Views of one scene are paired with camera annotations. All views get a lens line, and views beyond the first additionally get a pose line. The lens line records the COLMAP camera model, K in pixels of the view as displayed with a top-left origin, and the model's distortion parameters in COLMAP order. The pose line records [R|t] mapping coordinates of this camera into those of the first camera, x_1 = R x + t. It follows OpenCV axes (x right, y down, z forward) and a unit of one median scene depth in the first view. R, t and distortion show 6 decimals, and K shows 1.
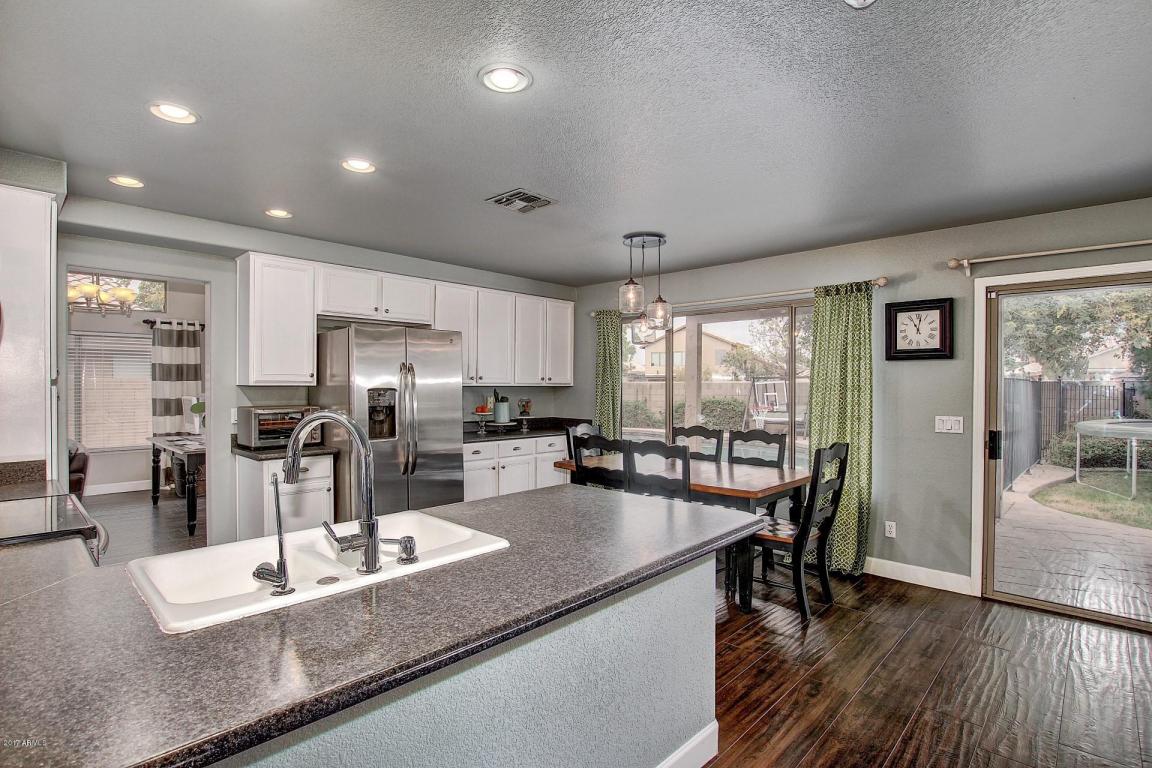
lens RADIAL K [[546.8, 0, 564.6], [0, 546.8, 382.4], [0, 0, 1]] dist [-0.024312, 0.002195]
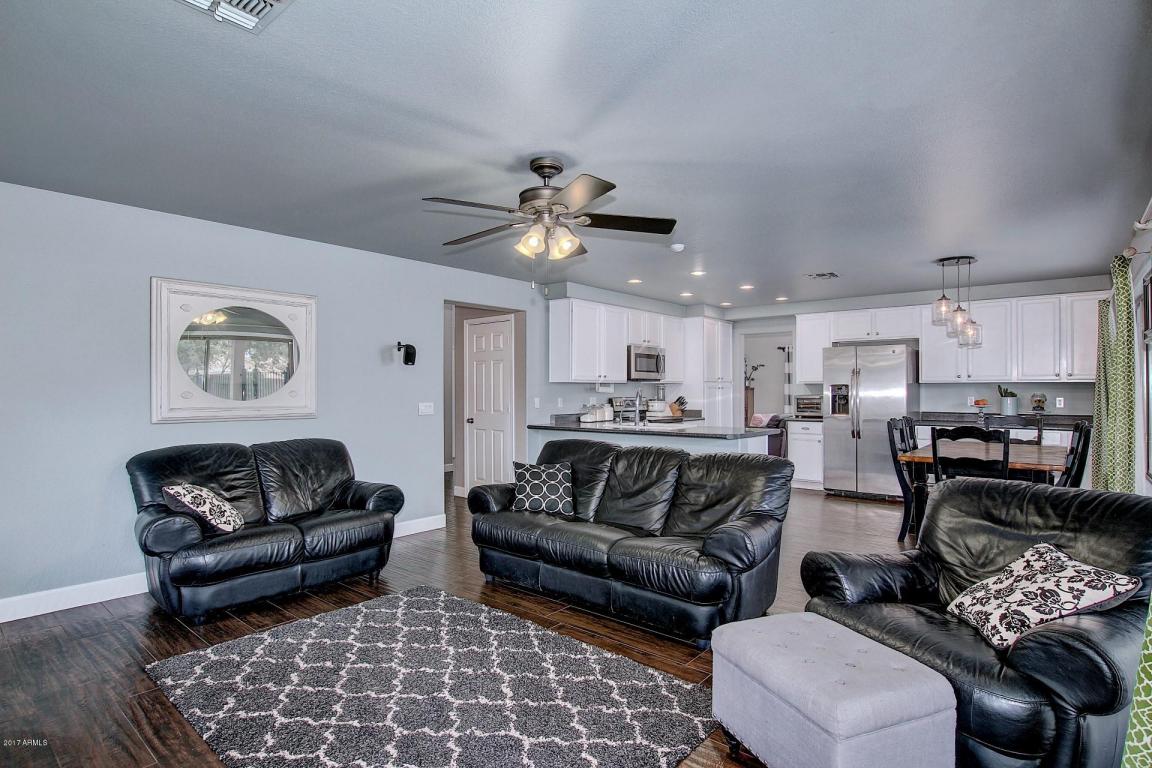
lens RADIAL K [[574.7, 0, 578.3], [0, 574.7, 388.3], [0, 0, 1]] dist [-0.003376, -0.001687]
pose [[0.099730, -0.011277, -0.994951, 1.309200], [0.001365, 0.999936, -0.011197, 0.040126], [0.995014, -0.000241, 0.099739, 0.009770]]
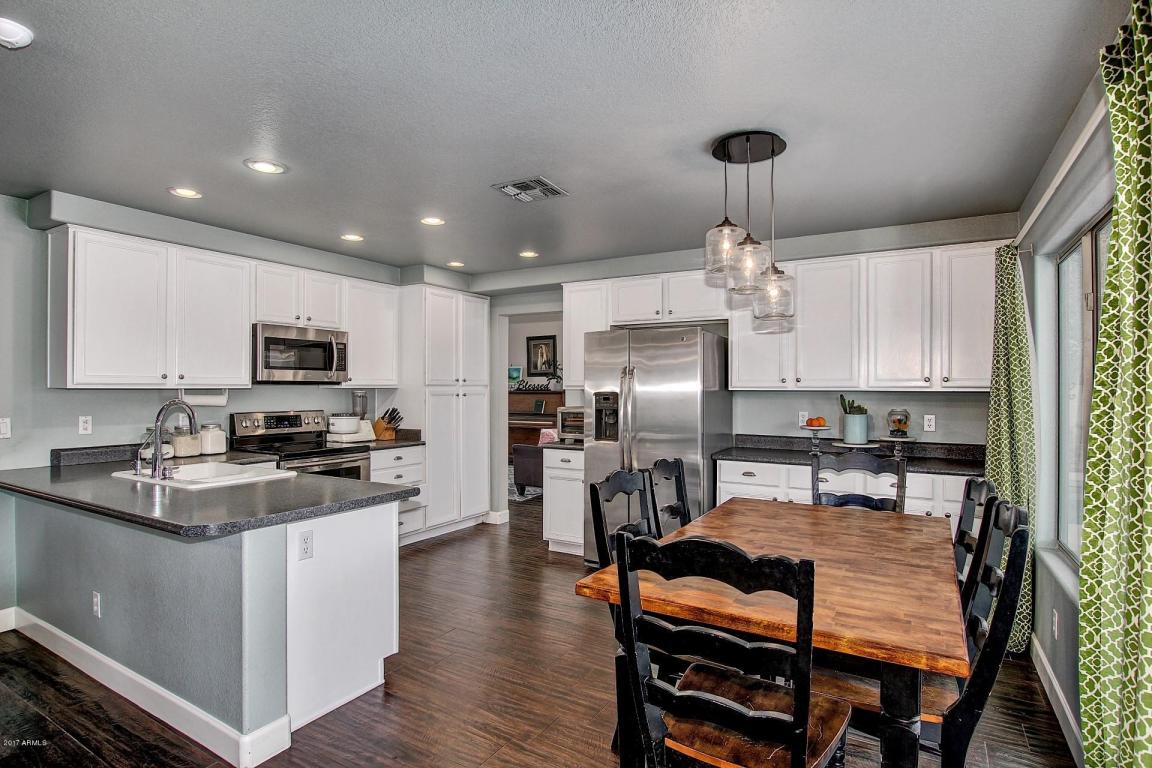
lens RADIAL K [[574.7, 0, 567.6], [0, 574.7, 387.1], [0, 0, 1]] dist [-0.003376, -0.001687]
pose [[0.247244, -0.006967, -0.968928, 0.683331], [0.000501, 0.999975, -0.007063, 0.008970], [0.968953, 0.001261, 0.247241, 0.629449]]
